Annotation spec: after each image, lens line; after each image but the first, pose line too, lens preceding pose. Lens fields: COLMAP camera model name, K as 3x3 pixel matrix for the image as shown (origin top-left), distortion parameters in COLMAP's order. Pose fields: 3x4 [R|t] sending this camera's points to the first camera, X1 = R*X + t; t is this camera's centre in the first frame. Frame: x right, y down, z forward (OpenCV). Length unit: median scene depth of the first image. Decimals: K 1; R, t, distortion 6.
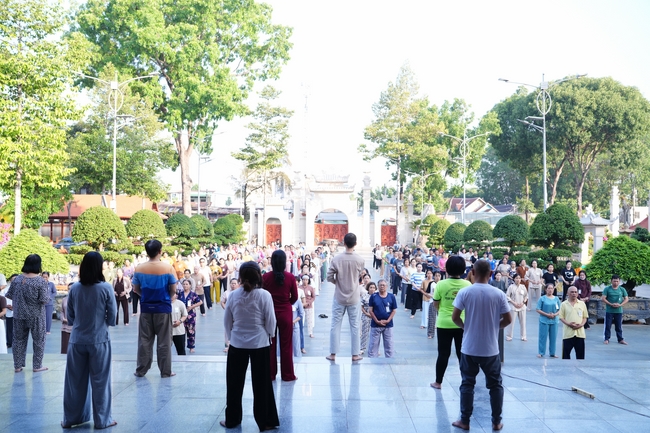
lens RADIAL K [[690.5, 0, 321.1], [0, 690.5, 216.2], [0, 0, 1]] dist [-0.048090, 0.000000]
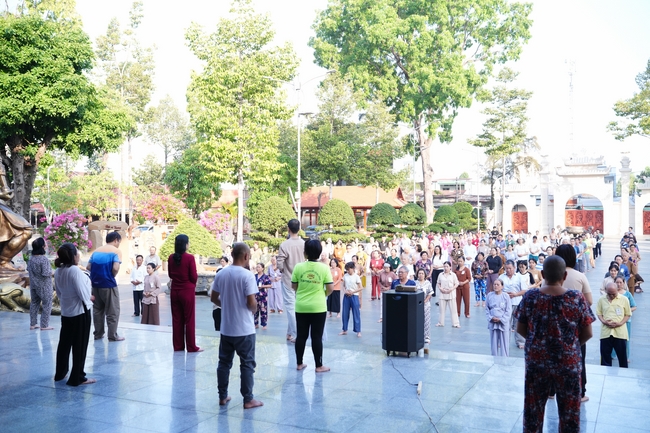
lens RADIAL K [[690.5, 0, 320.6], [0, 690.5, 218.7], [0, 0, 1]] dist [-0.048090, 0.000000]
pose [[0.886308, -0.007898, -0.463028, 0.145599], [0.017132, 0.999729, 0.015741, 0.002295], [0.462779, -0.021884, 0.886204, 0.025337]]
